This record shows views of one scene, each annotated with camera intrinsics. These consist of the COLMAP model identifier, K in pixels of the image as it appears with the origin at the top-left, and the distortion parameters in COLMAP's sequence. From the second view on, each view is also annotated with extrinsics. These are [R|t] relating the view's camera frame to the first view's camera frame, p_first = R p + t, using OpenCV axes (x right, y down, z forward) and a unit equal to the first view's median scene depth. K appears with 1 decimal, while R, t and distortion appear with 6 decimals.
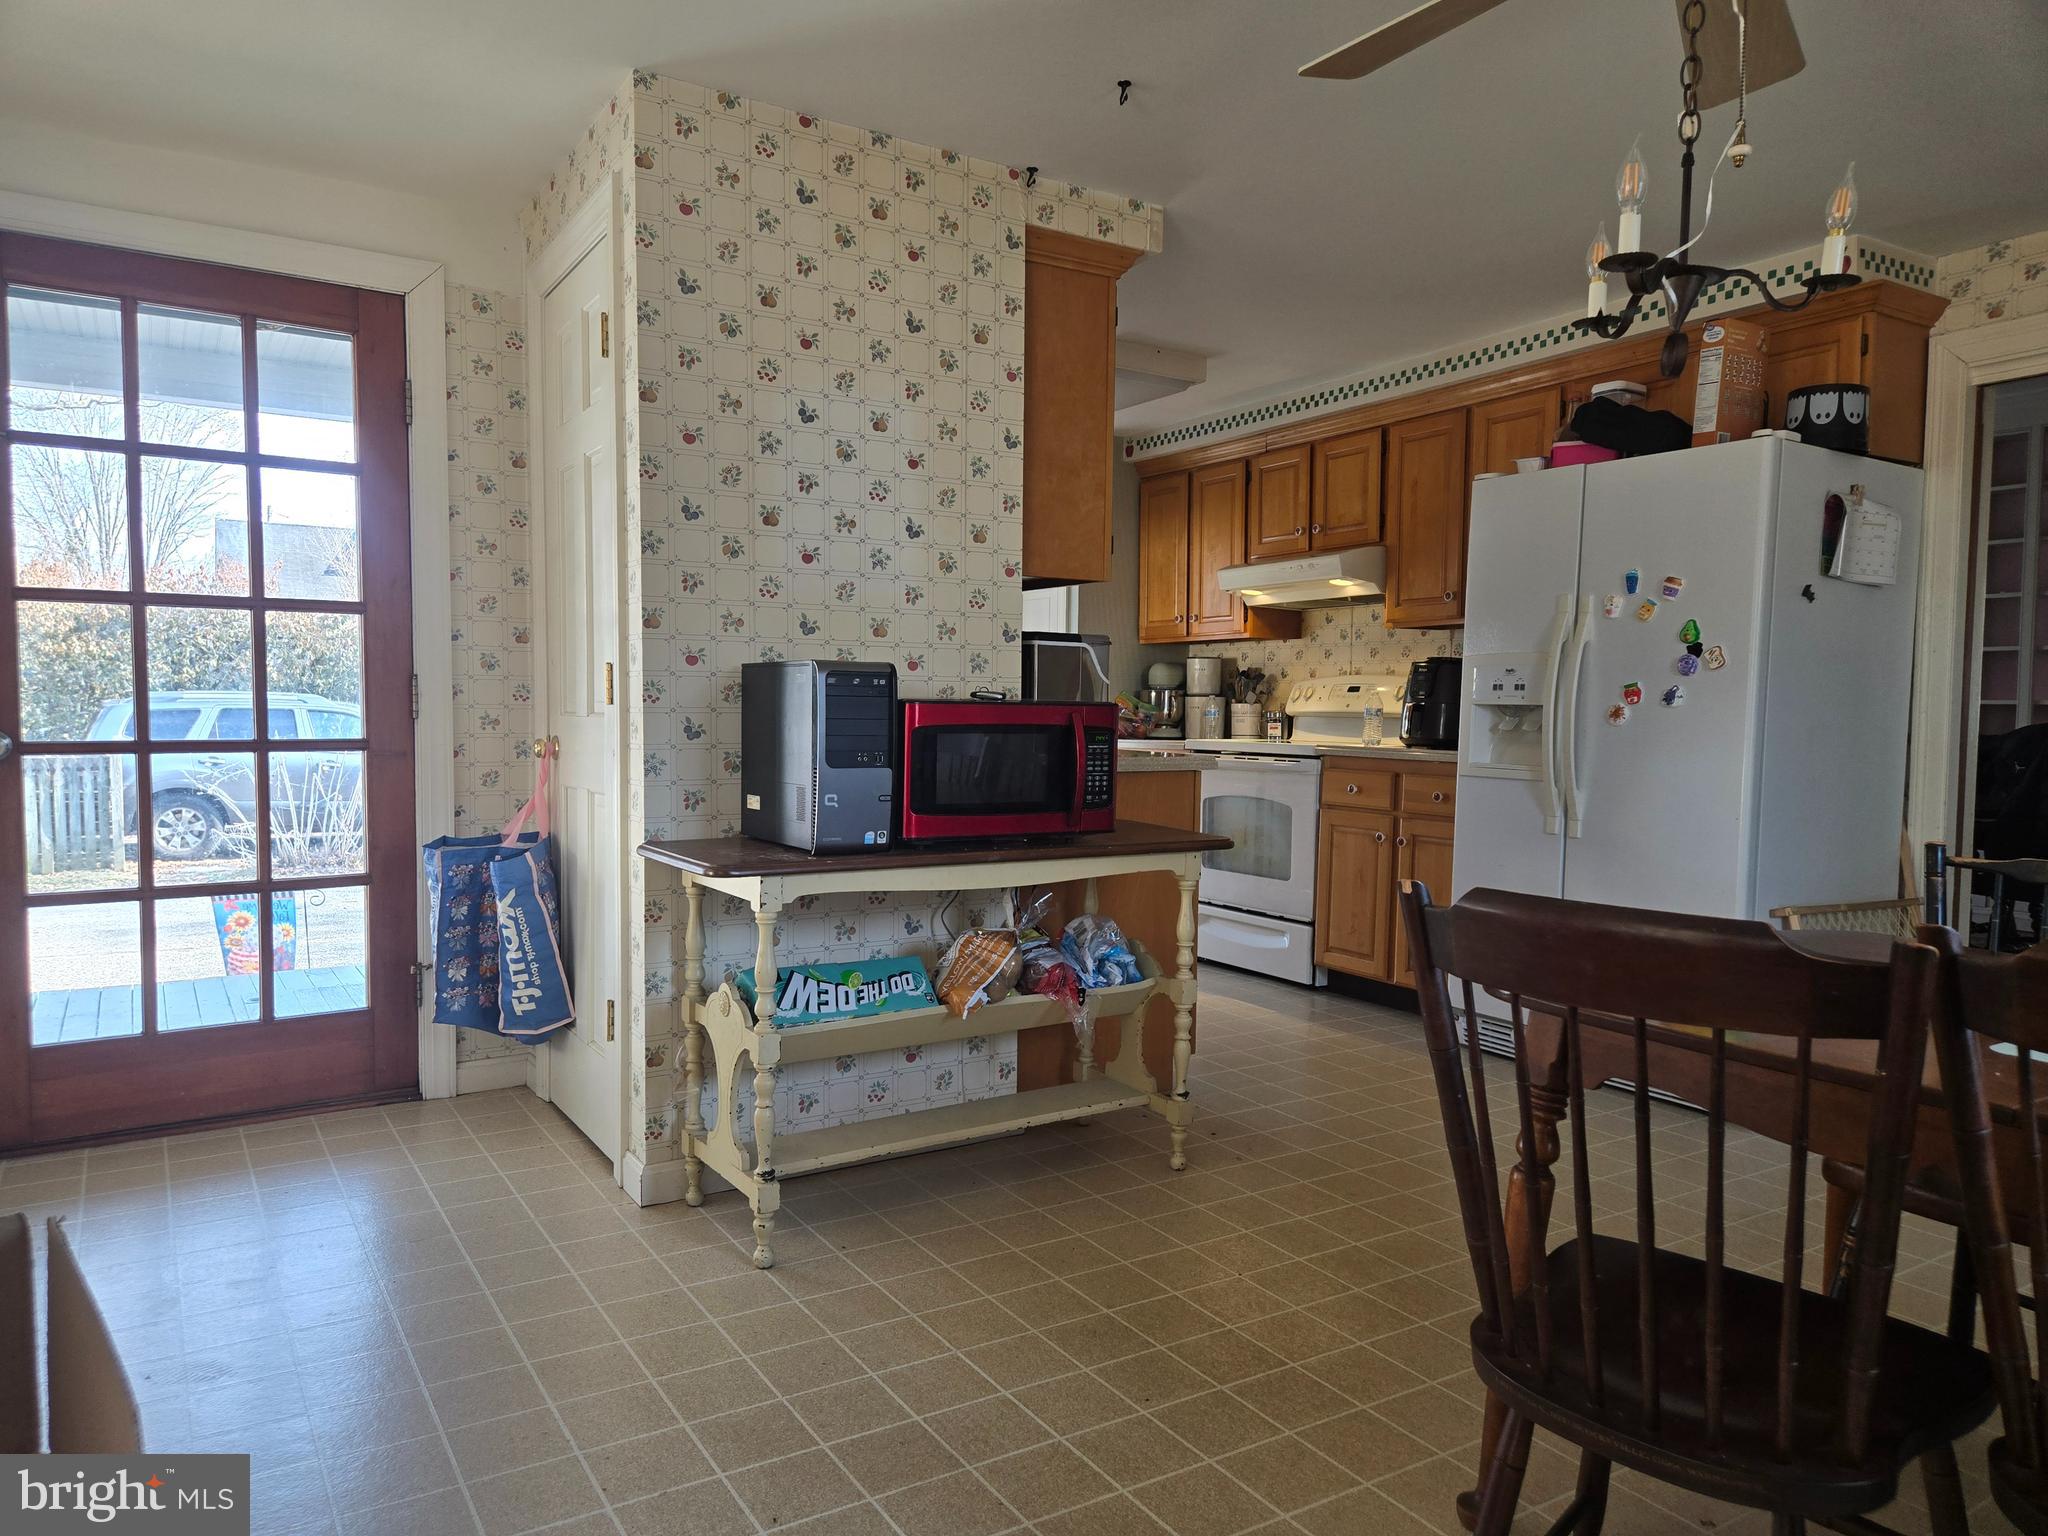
lens RADIAL K [[1355.8, 0, 1024.0], [0, 1355.8, 768.0], [0, 0, 1]] dist [0.141507, -0.000077]
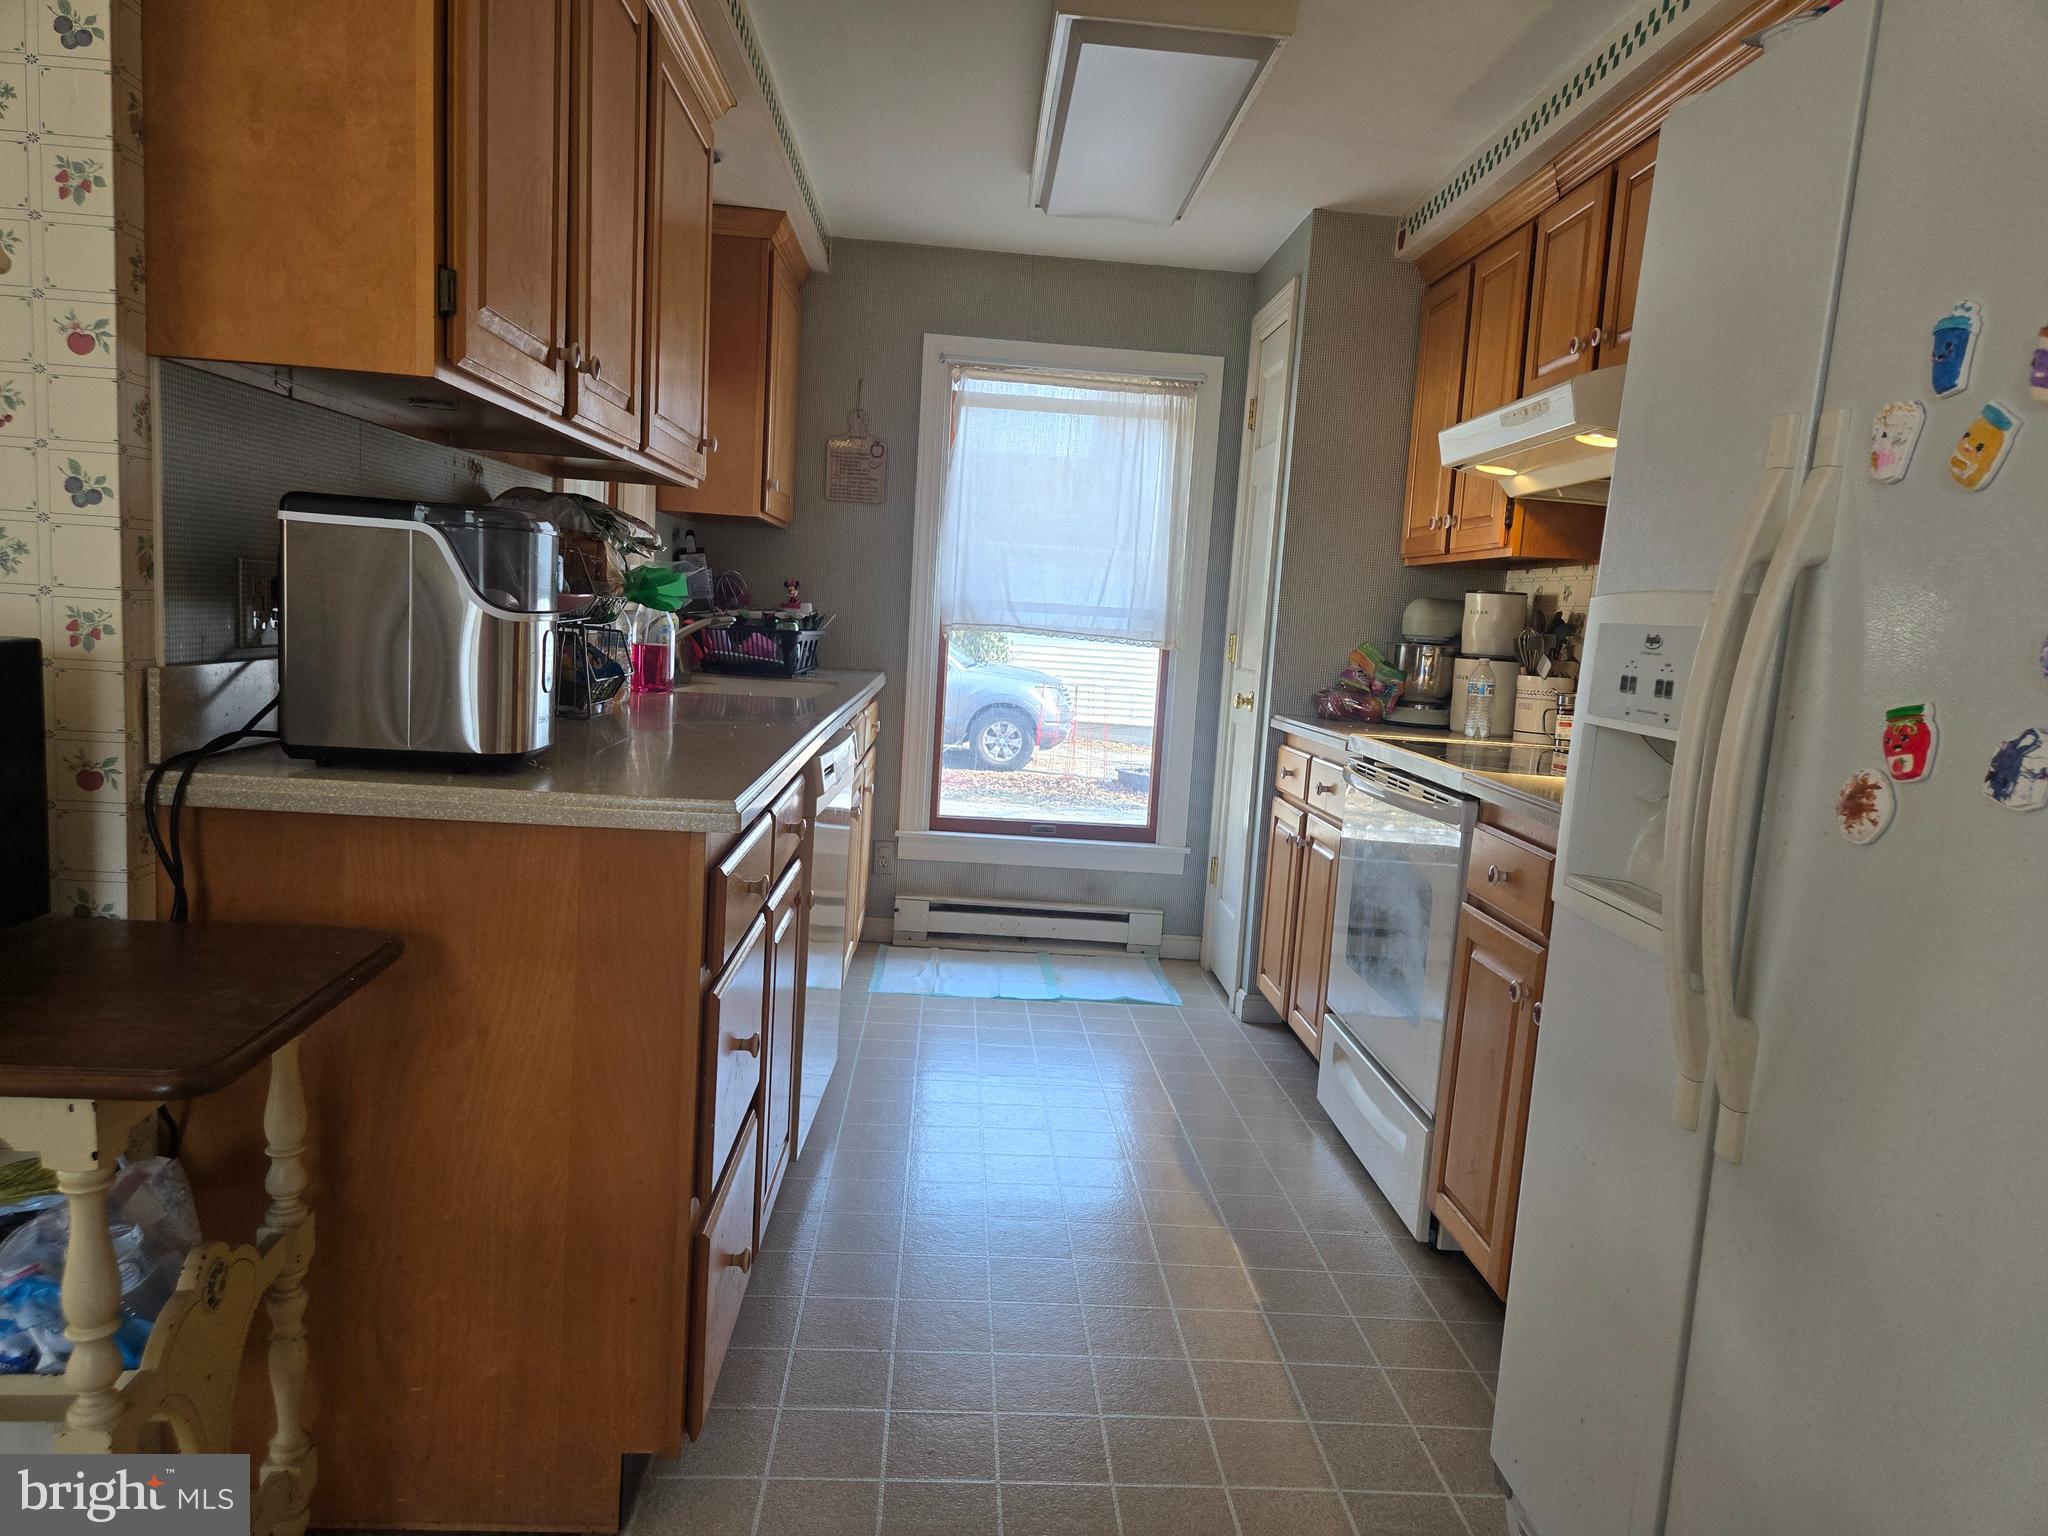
lens RADIAL K [[1342.7, 0, 1019.6], [0, 1342.7, 809.5], [0, 0, 1]] dist [0.000292, -0.000318]
pose [[0.862585, 0.118370, -0.491870, 0.270931], [-0.077639, 0.991698, 0.102501, -0.034989], [0.499920, -0.050228, 0.864614, 0.431562]]
